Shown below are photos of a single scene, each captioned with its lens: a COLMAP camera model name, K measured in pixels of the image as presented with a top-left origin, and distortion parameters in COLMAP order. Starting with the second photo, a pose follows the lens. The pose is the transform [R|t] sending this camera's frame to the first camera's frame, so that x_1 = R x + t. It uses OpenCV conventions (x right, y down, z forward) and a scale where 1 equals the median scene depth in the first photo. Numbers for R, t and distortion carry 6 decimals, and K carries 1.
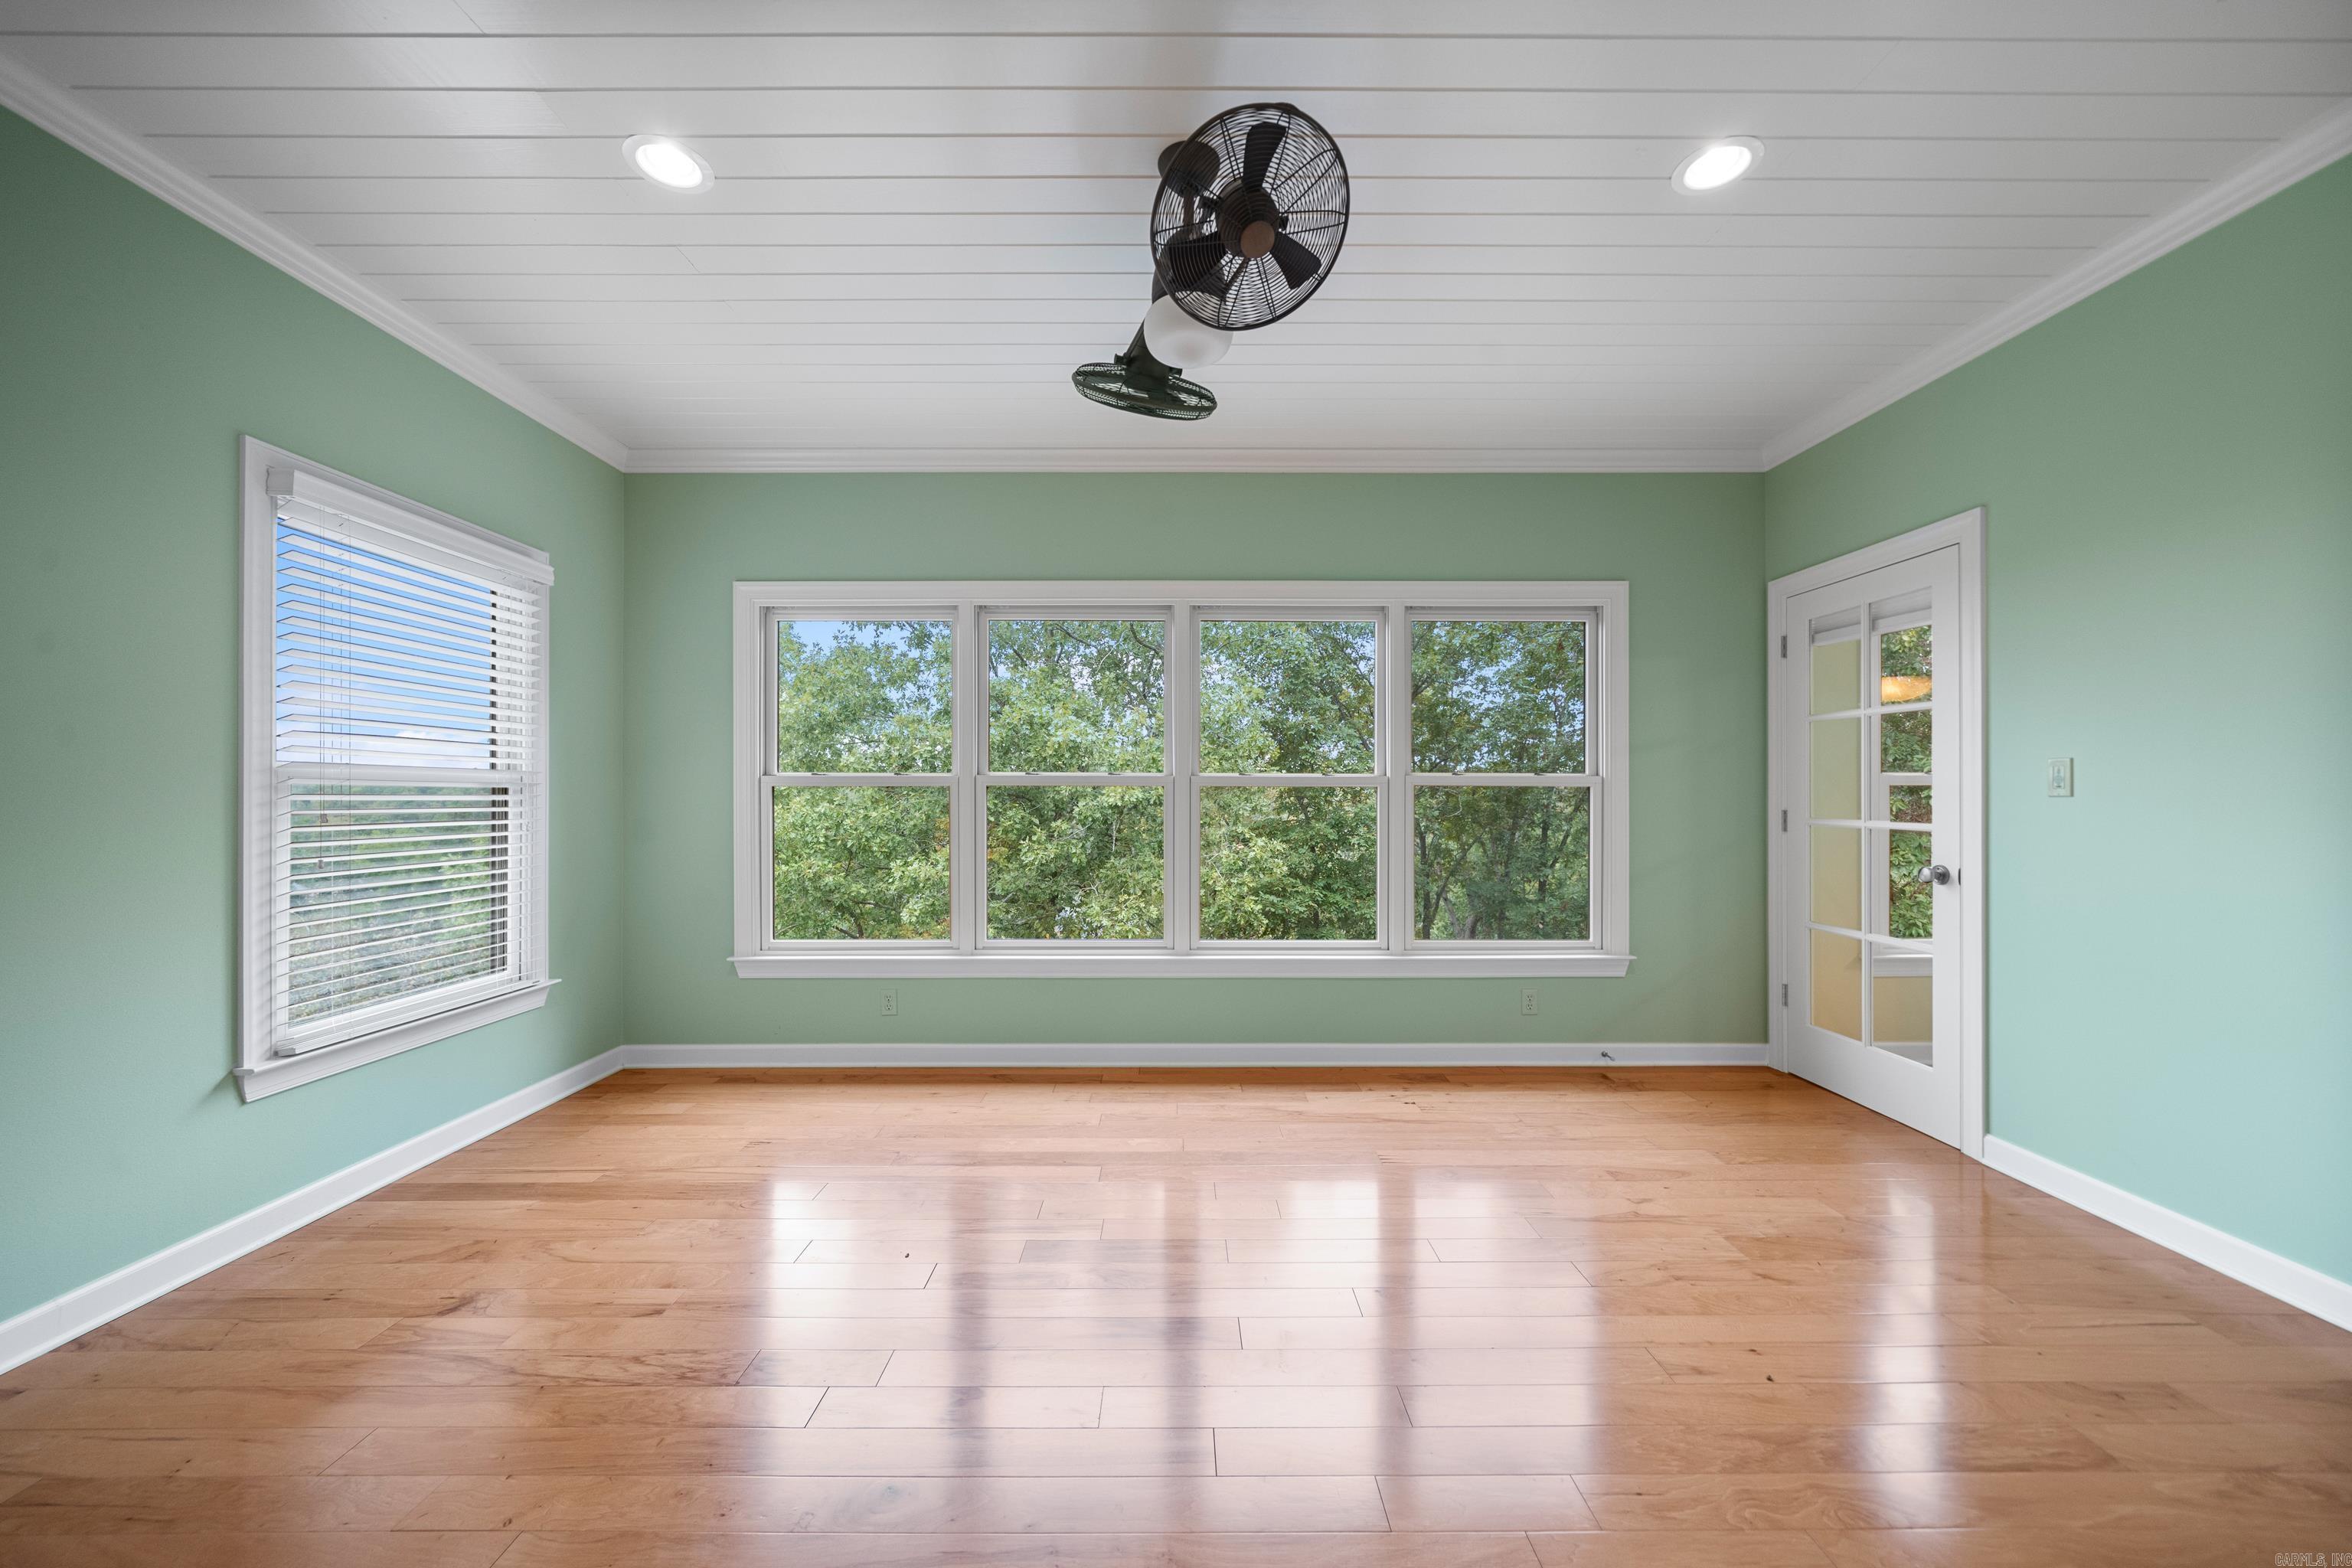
lens RADIAL K [[840.8, 0, 1198.4], [0, 840.8, 794.3], [0, 0, 1]] dist [-0.001352, 0.000340]
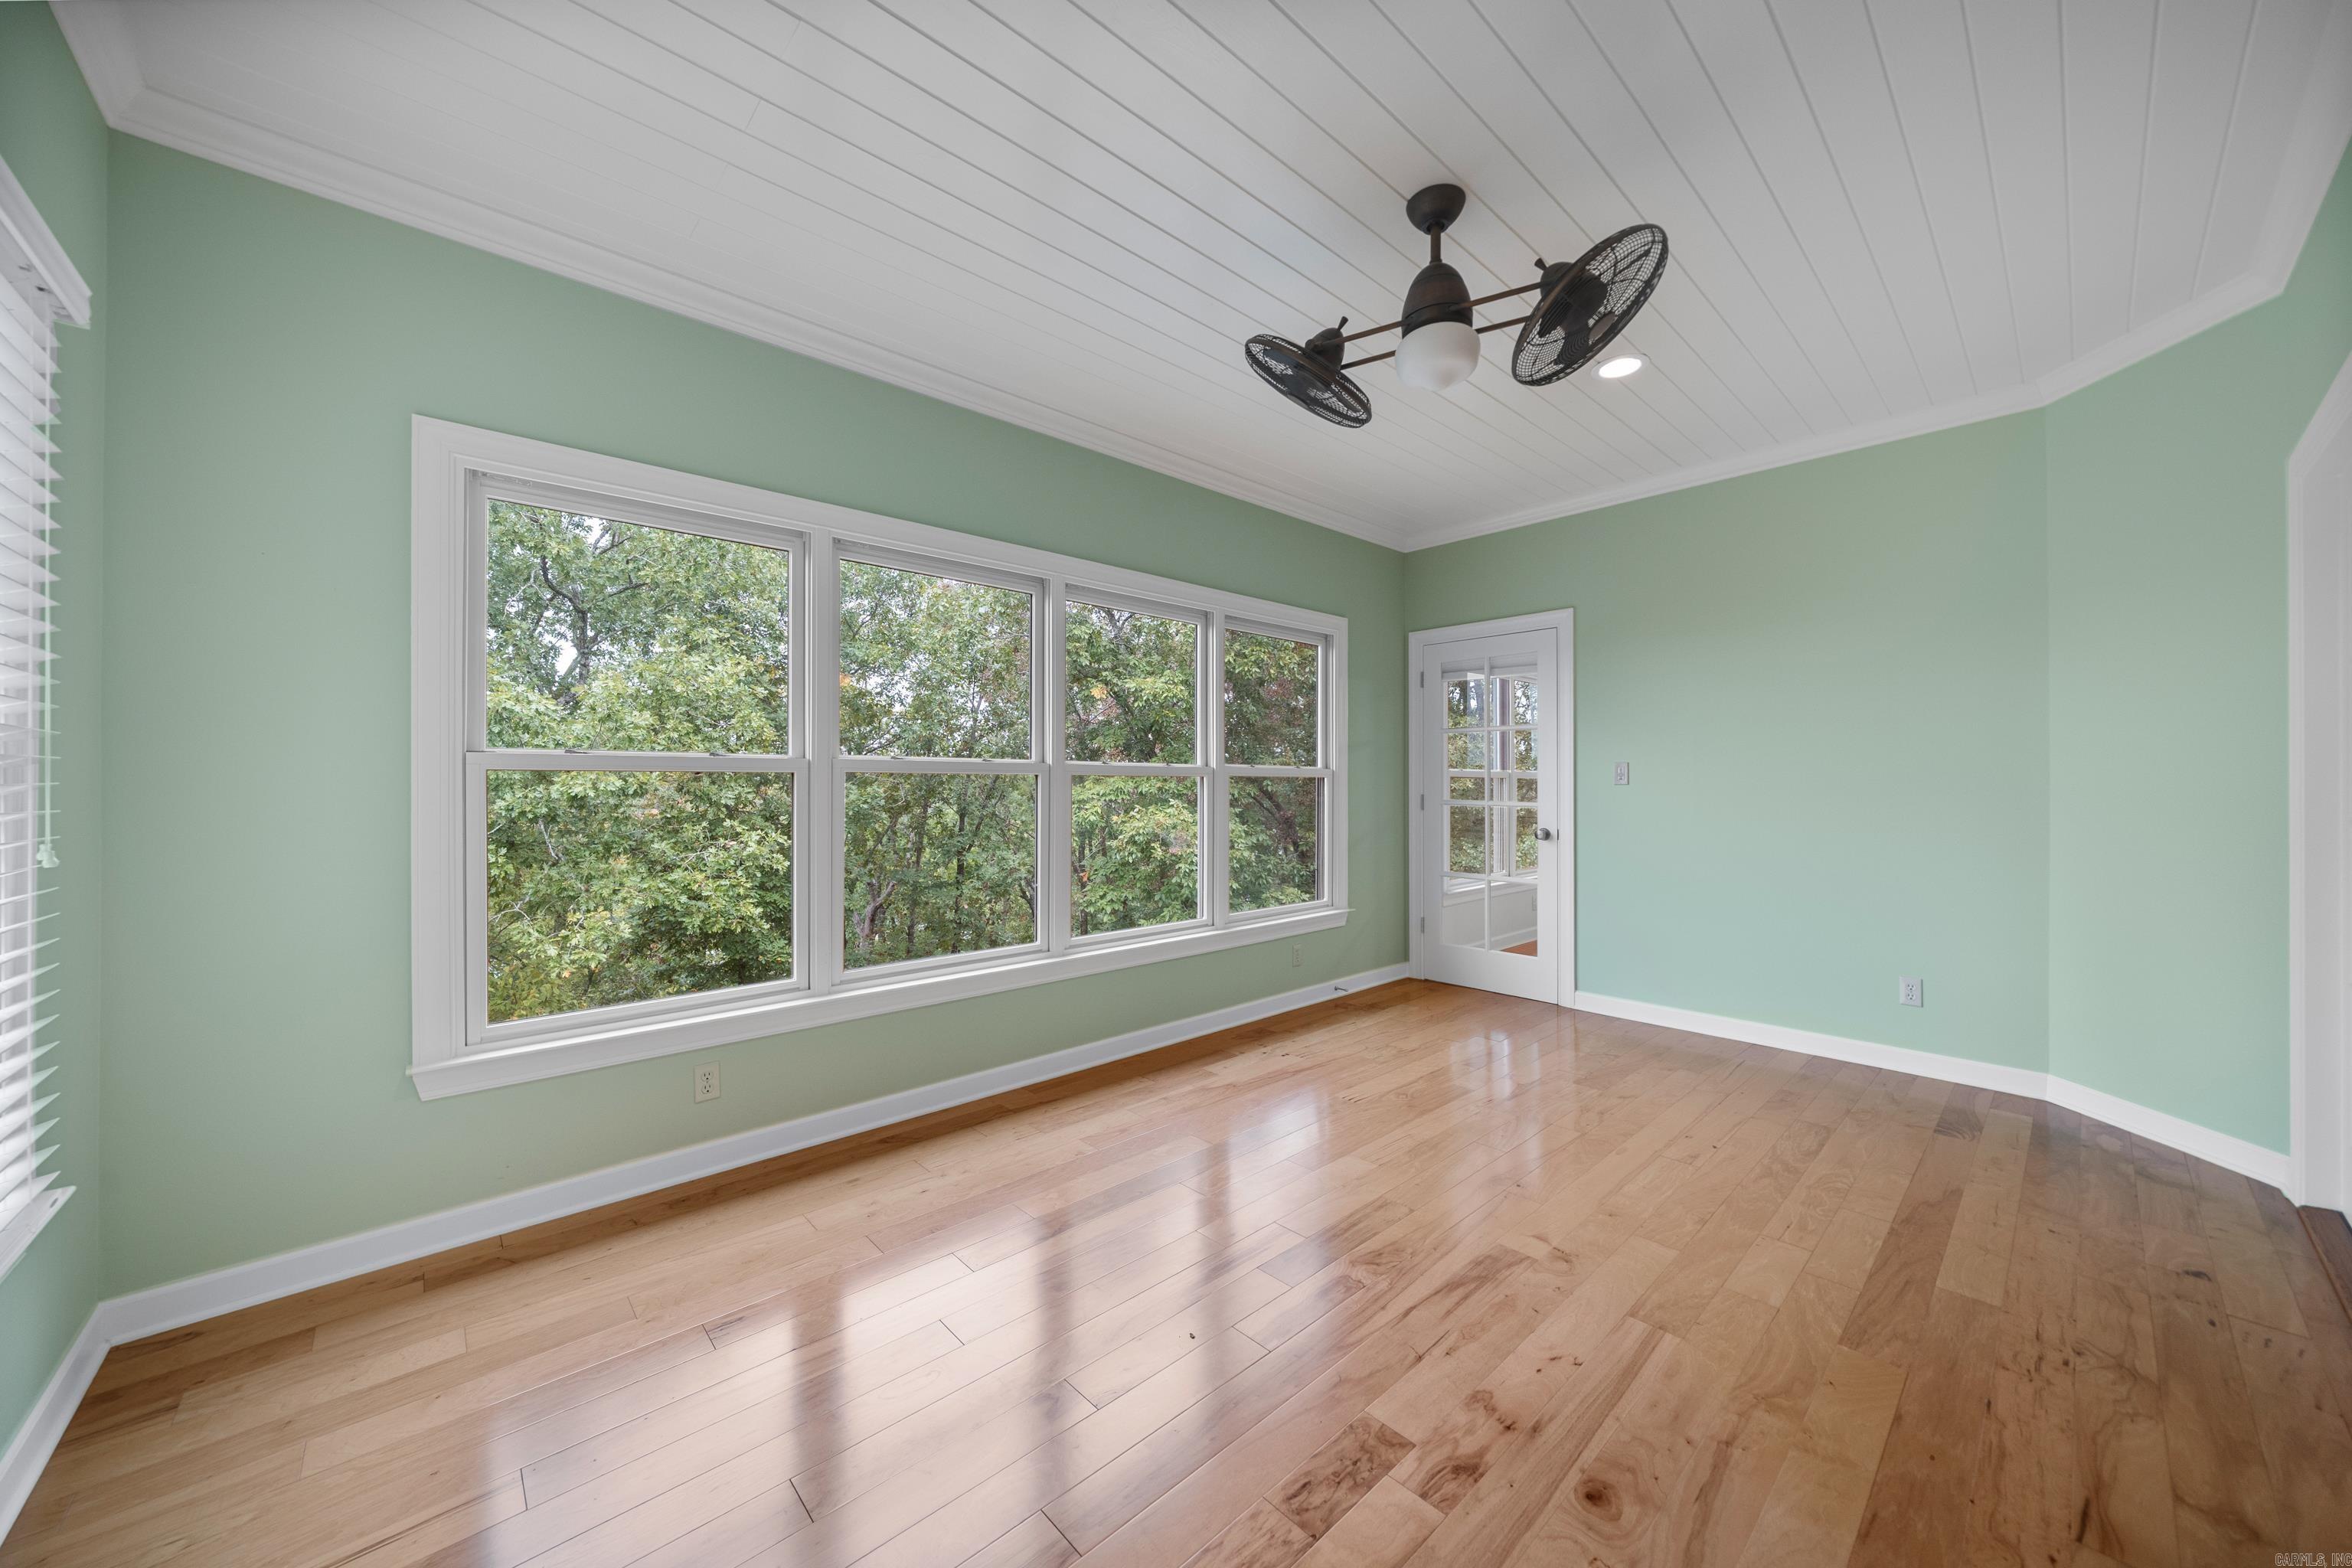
lens RADIAL K [[824.8, 0, 1164.7], [0, 824.8, 784.2], [0, 0, 1]] dist [-0.001600, 0.000092]
pose [[0.750361, -0.001003, 0.661028, -0.577267], [-0.001334, 0.999995, 0.003032, -0.002441], [-0.661027, -0.003157, 0.750355, 0.255995]]
